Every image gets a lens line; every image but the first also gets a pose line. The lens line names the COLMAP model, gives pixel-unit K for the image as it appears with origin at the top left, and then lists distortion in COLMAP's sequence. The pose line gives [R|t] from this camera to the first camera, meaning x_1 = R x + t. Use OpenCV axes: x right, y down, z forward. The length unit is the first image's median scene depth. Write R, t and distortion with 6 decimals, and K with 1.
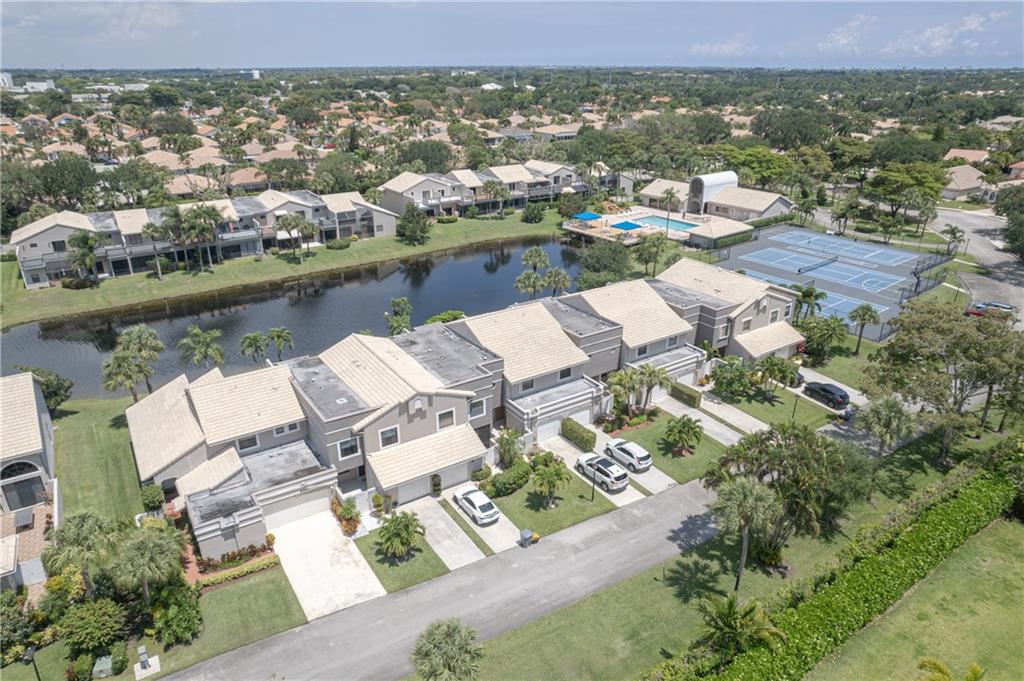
lens RADIAL K [[654.9, 0, 513.3], [0, 654.9, 338.0], [0, 0, 1]] dist [-0.081693, 0.075359]
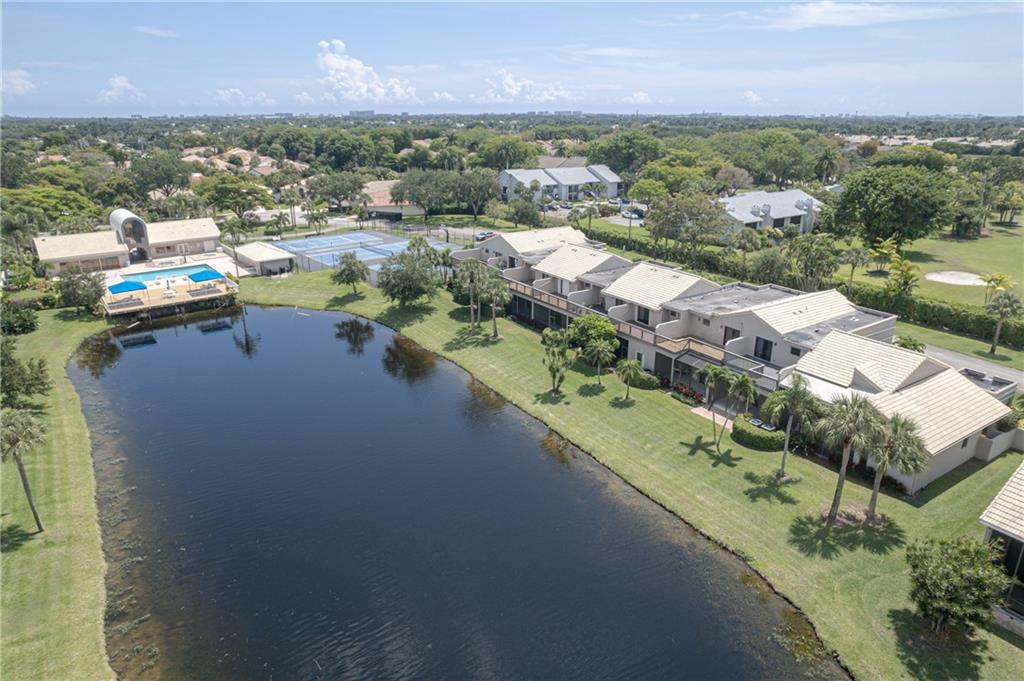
lens RADIAL K [[654.9, 0, 513.3], [0, 654.9, 338.0], [0, 0, 1]] dist [-0.081693, 0.075359]
pose [[0.005343, -0.319282, 0.947645, -1.189864], [0.381322, 0.876704, 0.293230, -0.393666], [-0.924427, 0.359791, 0.126434, 1.216218]]
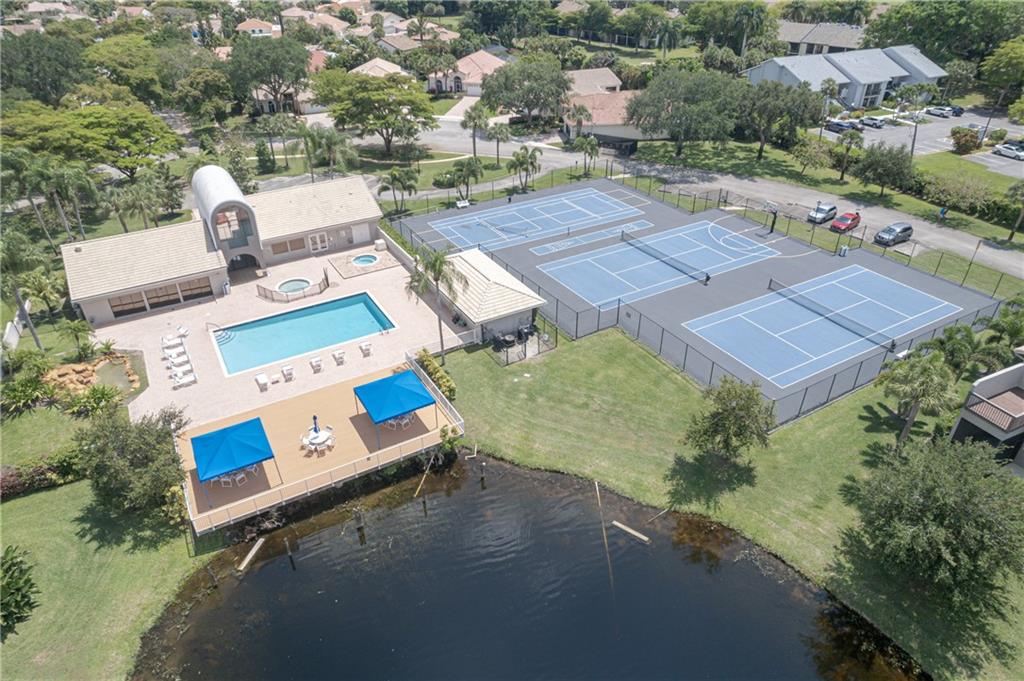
lens RADIAL K [[654.9, 0, 513.3], [0, 654.9, 338.0], [0, 0, 1]] dist [-0.081693, 0.075359]
pose [[0.145916, -0.517178, 0.843347, -0.205935], [0.383145, 0.815486, 0.433800, -0.663677], [-0.912090, 0.259825, 0.317147, 1.689499]]
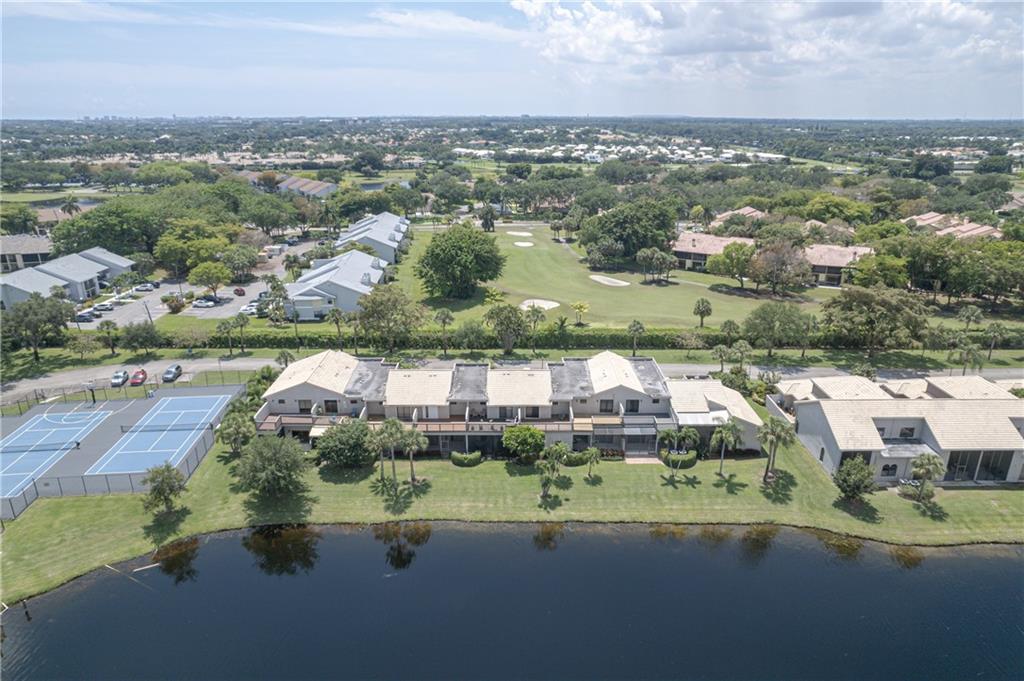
lens RADIAL K [[654.9, 0, 513.3], [0, 654.9, 338.0], [0, 0, 1]] dist [-0.081693, 0.075359]
pose [[-0.835992, -0.171854, 0.521137, -0.792015], [0.214756, 0.771480, 0.598915, -1.023879], [-0.504972, 0.612605, -0.608044, 1.948649]]
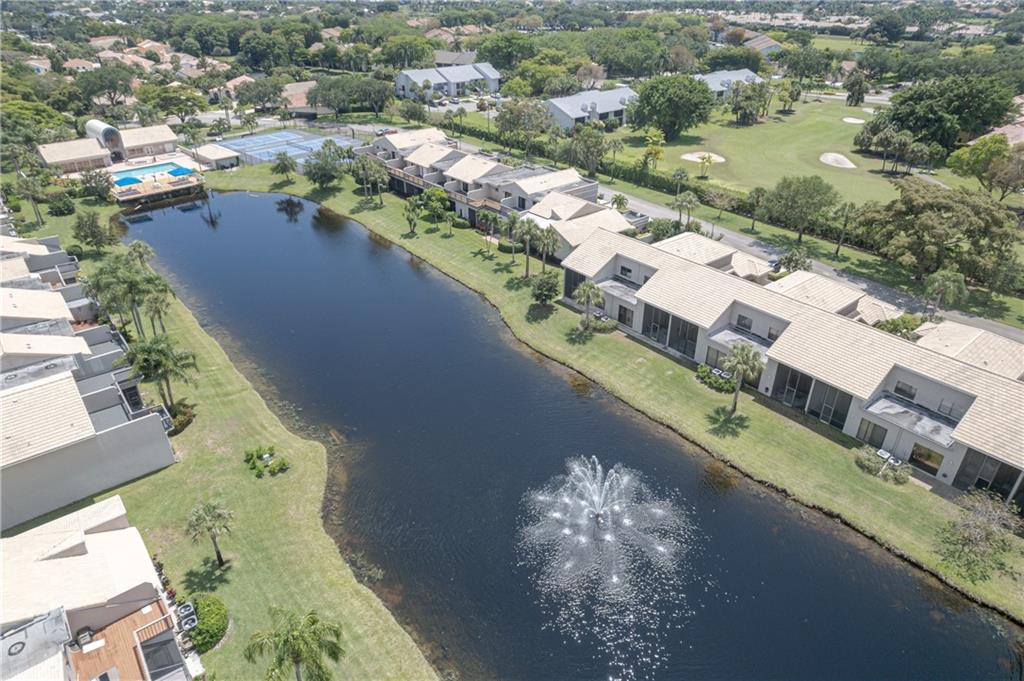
lens RADIAL K [[654.9, 0, 513.3], [0, 654.9, 338.0], [0, 0, 1]] dist [-0.081693, 0.075359]
pose [[-0.104200, -0.479836, 0.871149, -2.012067], [0.379734, 0.790363, 0.480759, -0.529165], [-0.919209, 0.380900, 0.099854, 0.981681]]
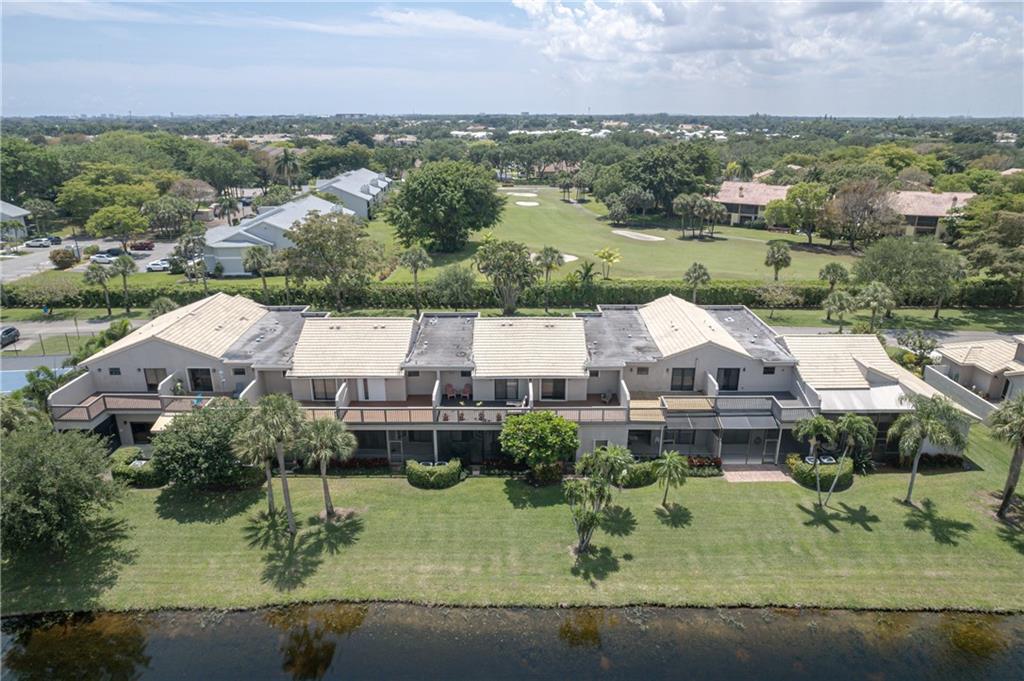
lens RADIAL K [[654.9, 0, 513.3], [0, 654.9, 338.0], [0, 0, 1]] dist [-0.081693, 0.075359]
pose [[-0.836186, -0.171531, 0.520933, -0.466745], [0.215042, 0.771235, 0.599128, -0.560881], [-0.504530, 0.613004, -0.608009, 1.622835]]
